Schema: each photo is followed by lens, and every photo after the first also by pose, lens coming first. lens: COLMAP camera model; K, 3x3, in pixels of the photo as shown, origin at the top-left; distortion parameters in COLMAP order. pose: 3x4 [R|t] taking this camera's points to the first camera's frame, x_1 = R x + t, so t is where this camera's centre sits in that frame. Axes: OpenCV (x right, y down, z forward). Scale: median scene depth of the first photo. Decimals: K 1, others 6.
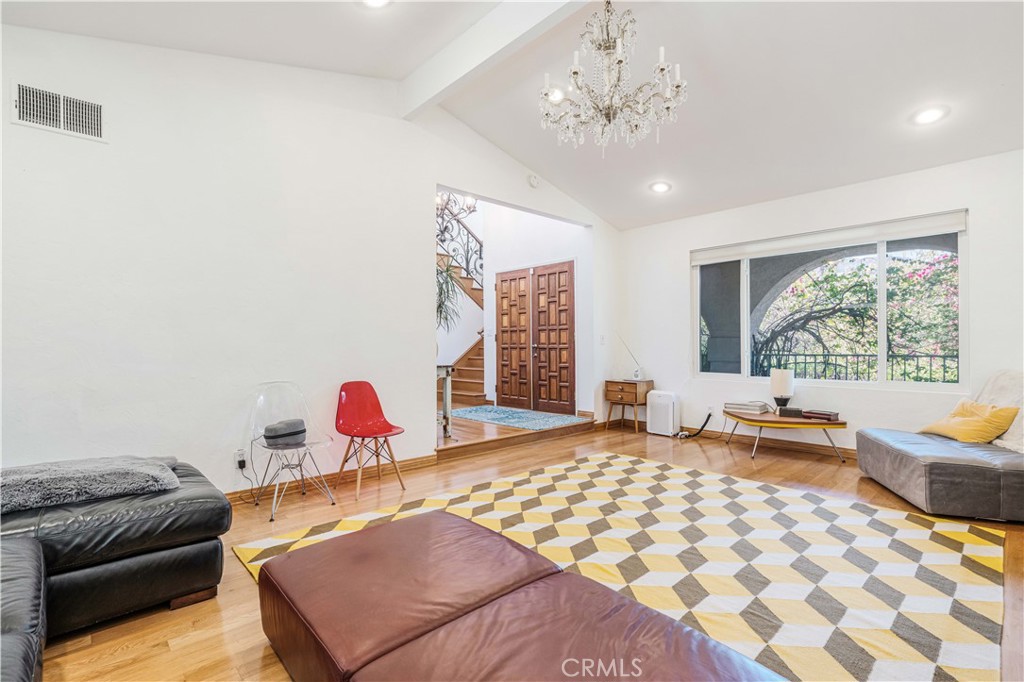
lens RADIAL K [[480.8, 0, 509.8], [0, 480.8, 341.7], [0, 0, 1]] dist [-0.000788, 0.000299]
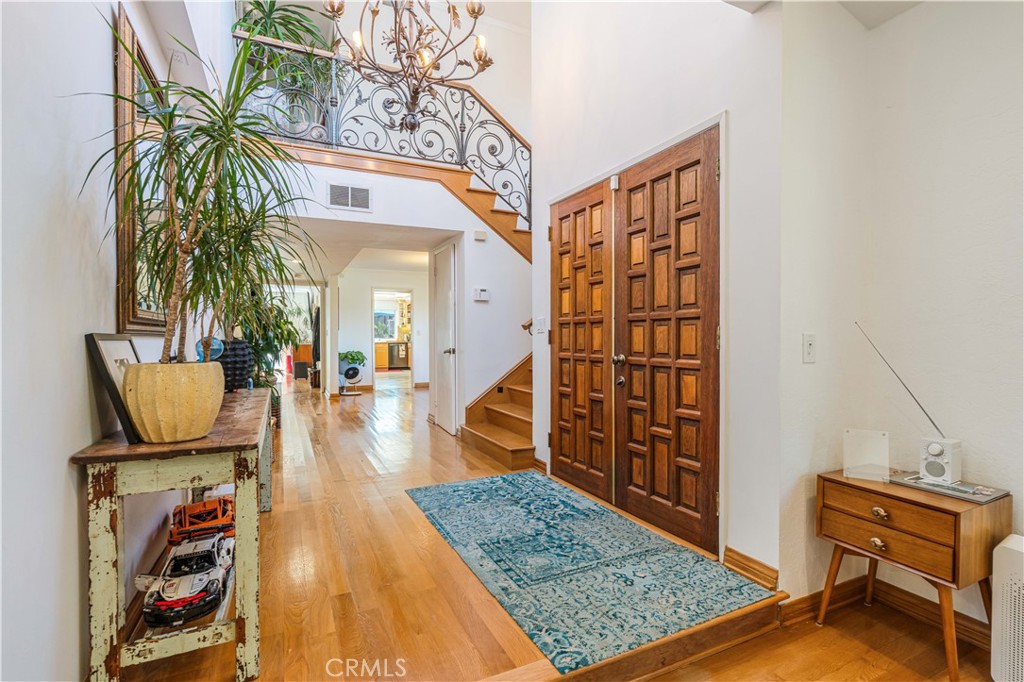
lens RADIAL K [[480.8, 0, 514.2], [0, 480.8, 344.0], [0, 0, 1]] dist [-0.000788, 0.000299]
pose [[0.957430, 0.007388, -0.288570, 0.085713], [-0.000813, 0.999737, 0.022899, -0.013533], [0.288664, -0.021689, 0.957185, 0.570739]]
